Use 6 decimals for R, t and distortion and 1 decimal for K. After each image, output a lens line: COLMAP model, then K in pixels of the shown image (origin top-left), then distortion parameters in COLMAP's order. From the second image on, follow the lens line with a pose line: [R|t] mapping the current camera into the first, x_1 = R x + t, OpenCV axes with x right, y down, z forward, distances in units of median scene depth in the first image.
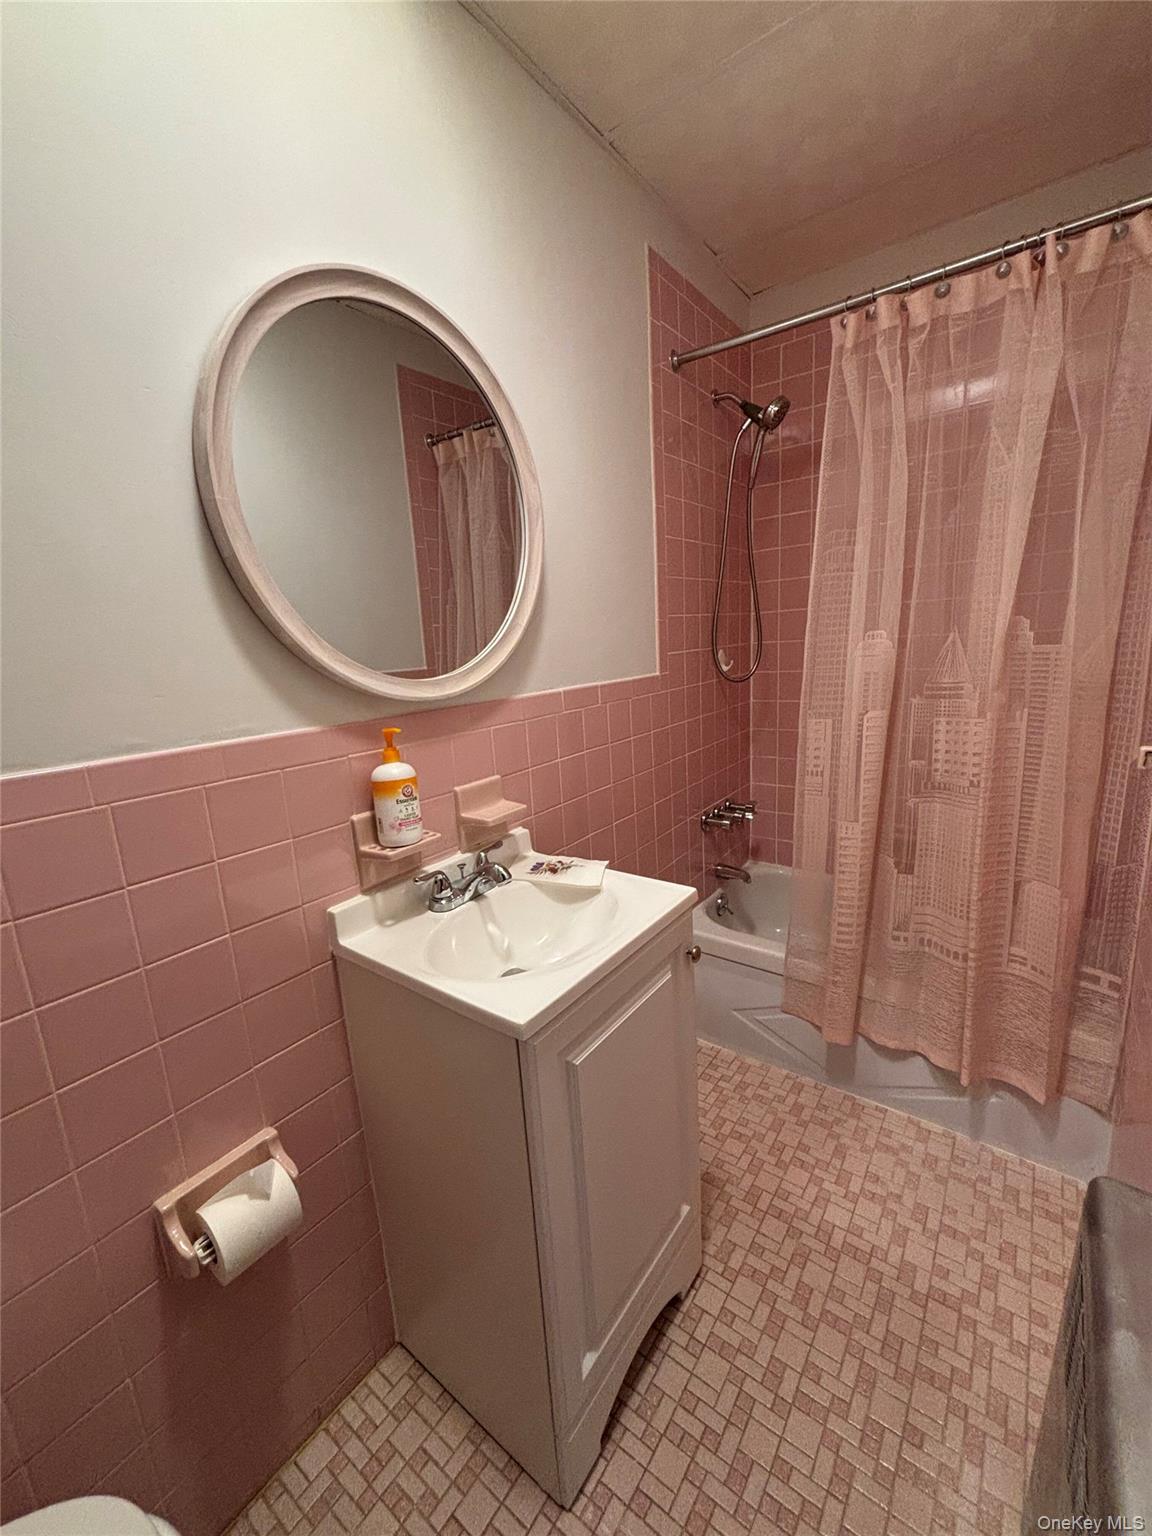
lens RADIAL K [[618.1, 0, 578.1], [0, 618.1, 759.0], [0, 0, 1]] dist [-0.003224, -0.000678]
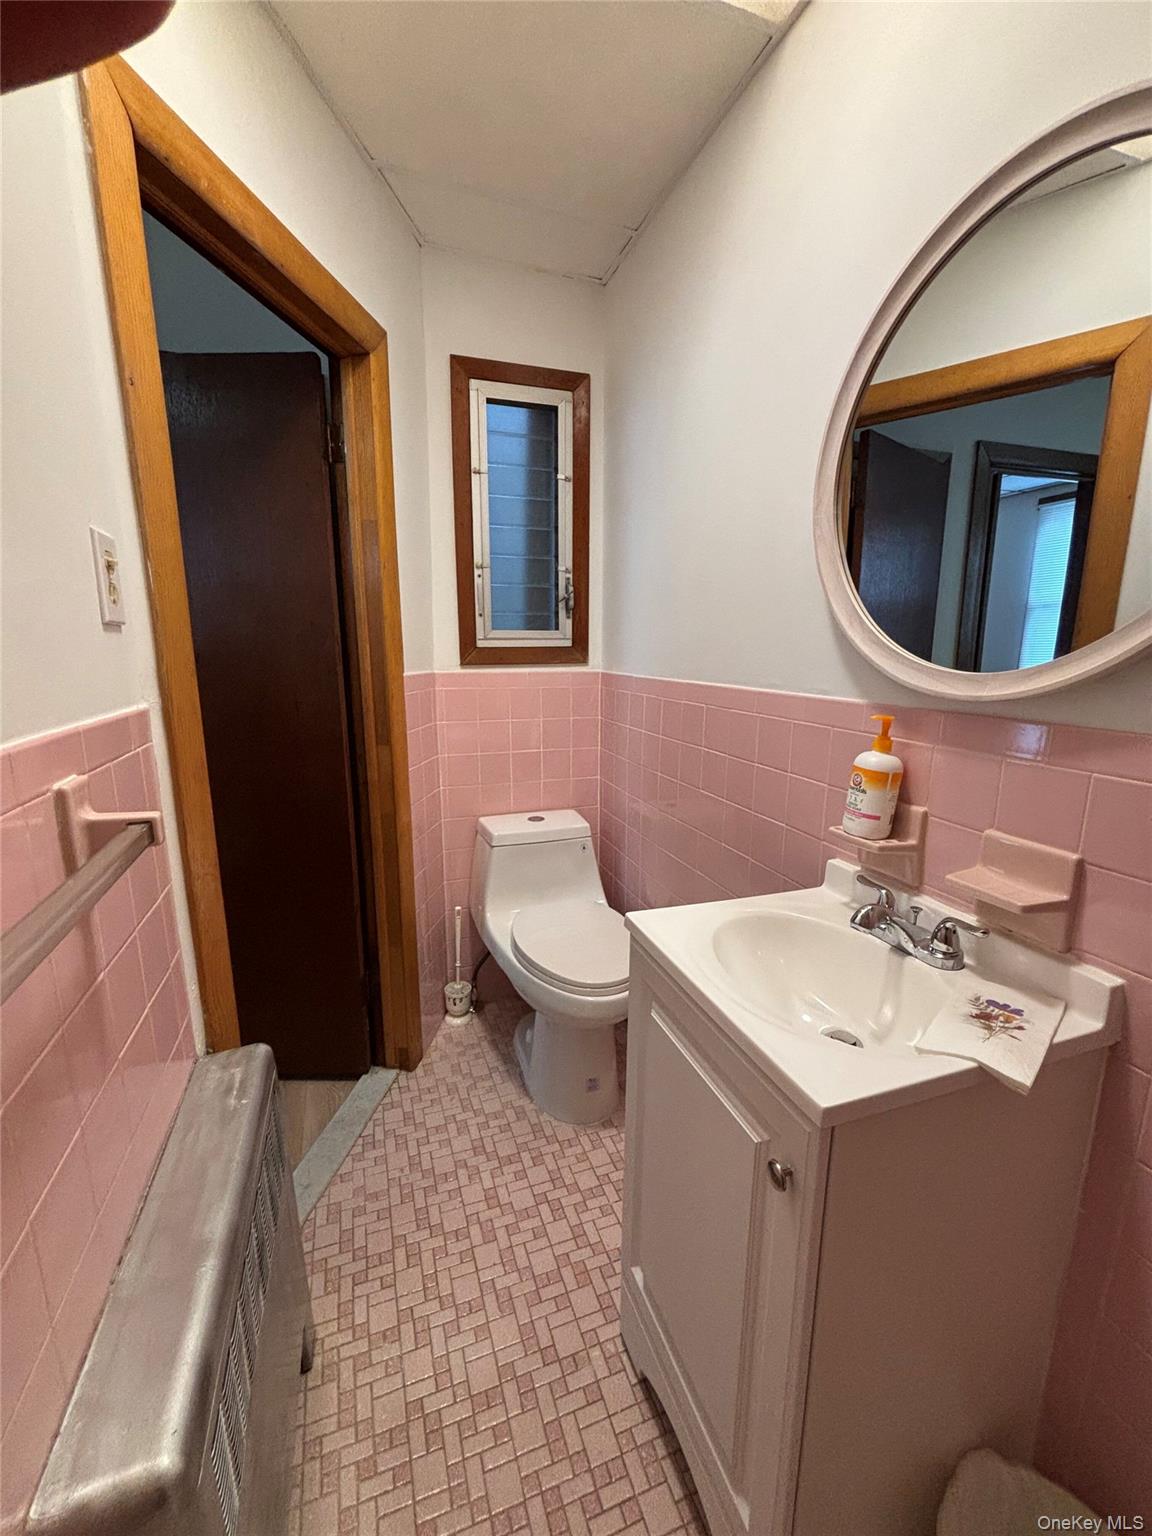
lens RADIAL K [[618.1, 0, 577.3], [0, 618.1, 773.4], [0, 0, 1]] dist [-0.003224, -0.000678]
pose [[-0.553397, 0.214490, -0.804827, 0.691663], [-0.140289, 0.928466, 0.343903, -0.213109], [0.821018, 0.303223, -0.483720, 1.032129]]
